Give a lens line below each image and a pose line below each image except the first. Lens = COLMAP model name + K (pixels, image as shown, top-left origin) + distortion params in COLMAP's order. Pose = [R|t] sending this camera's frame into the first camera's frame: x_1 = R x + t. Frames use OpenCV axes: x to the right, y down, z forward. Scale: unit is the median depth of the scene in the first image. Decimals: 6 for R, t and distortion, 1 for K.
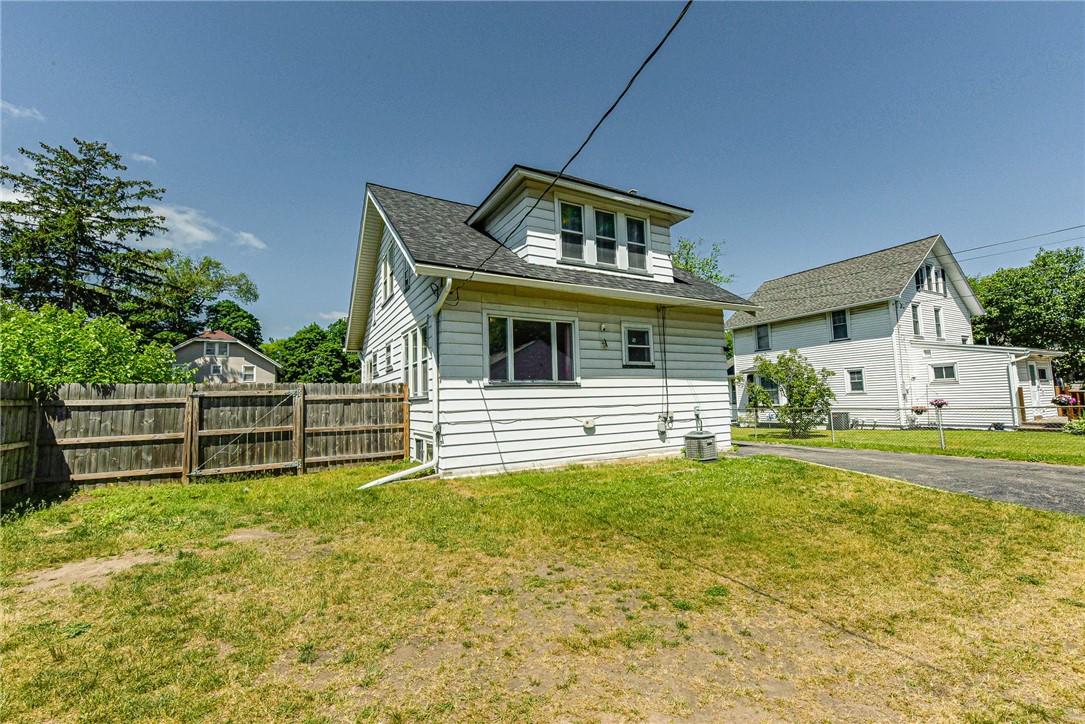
lens RADIAL K [[445.3, 0, 542.5], [0, 445.3, 362.0], [0, 0, 1]] dist [0.002759, 0.000263]
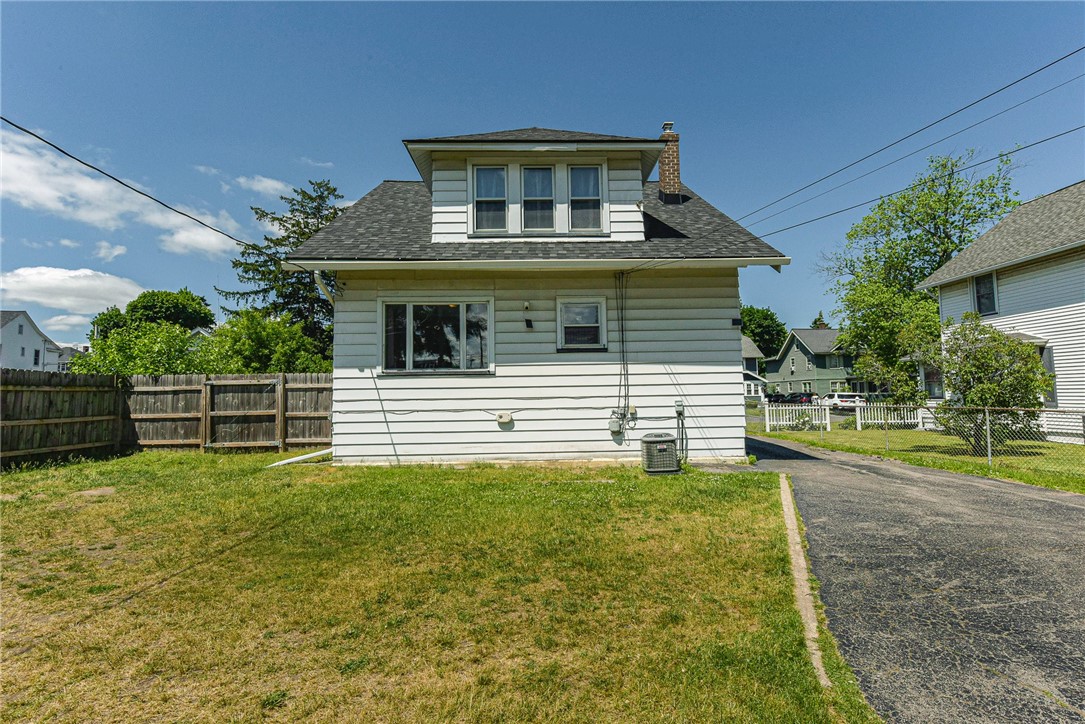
lens RADIAL K [[493.3, 0, 542.5], [0, 493.3, 362.0], [0, 0, 1]] dist [0.000801, 0.000380]
pose [[0.884924, -0.017217, -0.465417, 0.633174], [0.030945, 0.999282, 0.021873, 0.010793], [0.464706, -0.033759, 0.884821, 0.187272]]
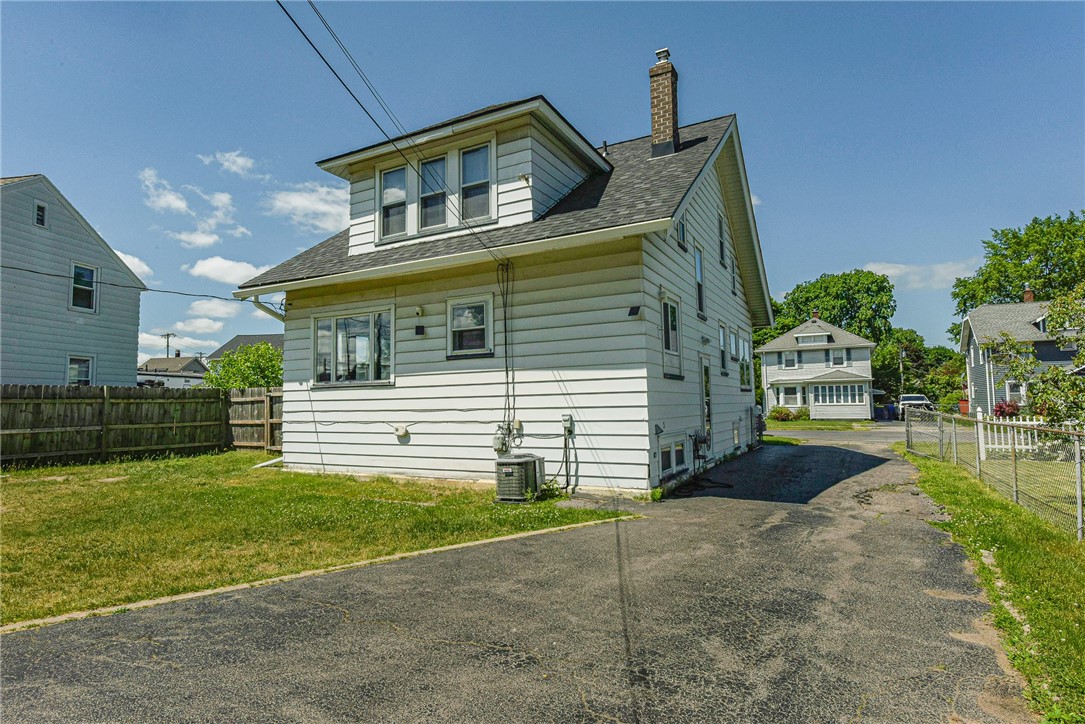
lens RADIAL K [[578.7, 0, 542.5], [0, 578.7, 362.0], [0, 0, 1]] dist [0.001327, -0.000246]
pose [[0.540430, -0.042120, -0.840334, 1.181628], [0.075354, 0.997156, -0.001520, 0.032677], [0.838008, -0.062501, 0.542067, 0.655092]]
